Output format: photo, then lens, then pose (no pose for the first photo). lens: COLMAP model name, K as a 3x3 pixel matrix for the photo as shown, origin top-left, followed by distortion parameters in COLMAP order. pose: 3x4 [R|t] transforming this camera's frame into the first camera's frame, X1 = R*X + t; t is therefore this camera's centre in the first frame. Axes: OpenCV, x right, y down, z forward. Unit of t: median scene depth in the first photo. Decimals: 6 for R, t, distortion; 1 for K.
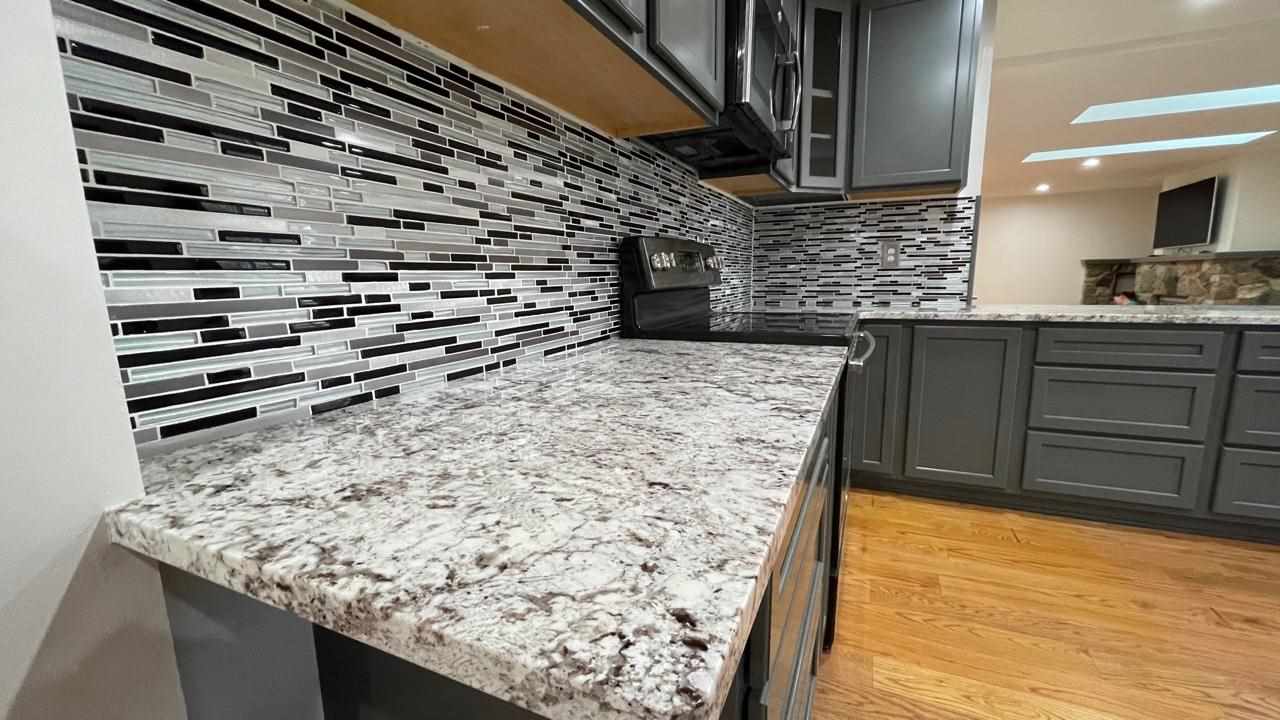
lens RADIAL K [[518.3, 0, 642.5], [0, 518.3, 361.4], [0, 0, 1]] dist [0.000317, -0.000019]
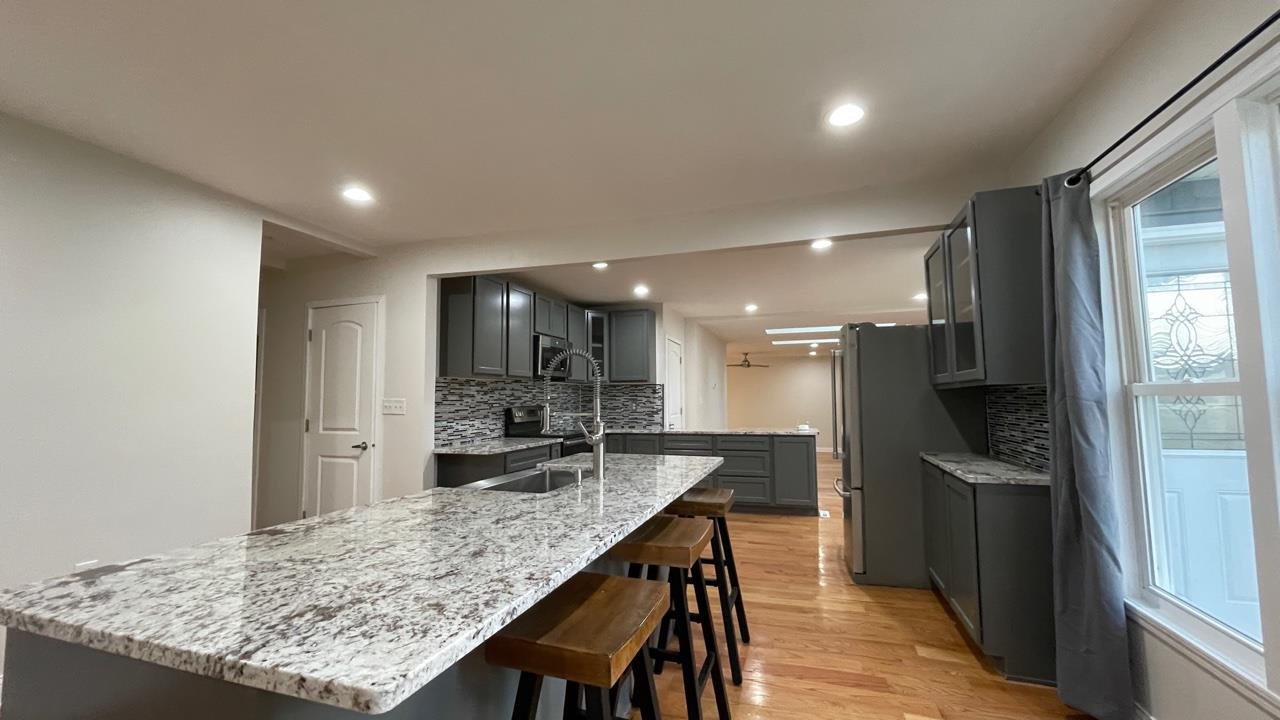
lens RADIAL K [[518.3, 0, 638.6], [0, 518.3, 358.6], [0, 0, 1]] dist [0.000317, -0.000019]
pose [[0.994220, 0.015394, 0.106251, 0.526609], [0.010525, 0.970924, -0.239155, 0.313787], [-0.106843, 0.238892, 0.965150, -2.833471]]
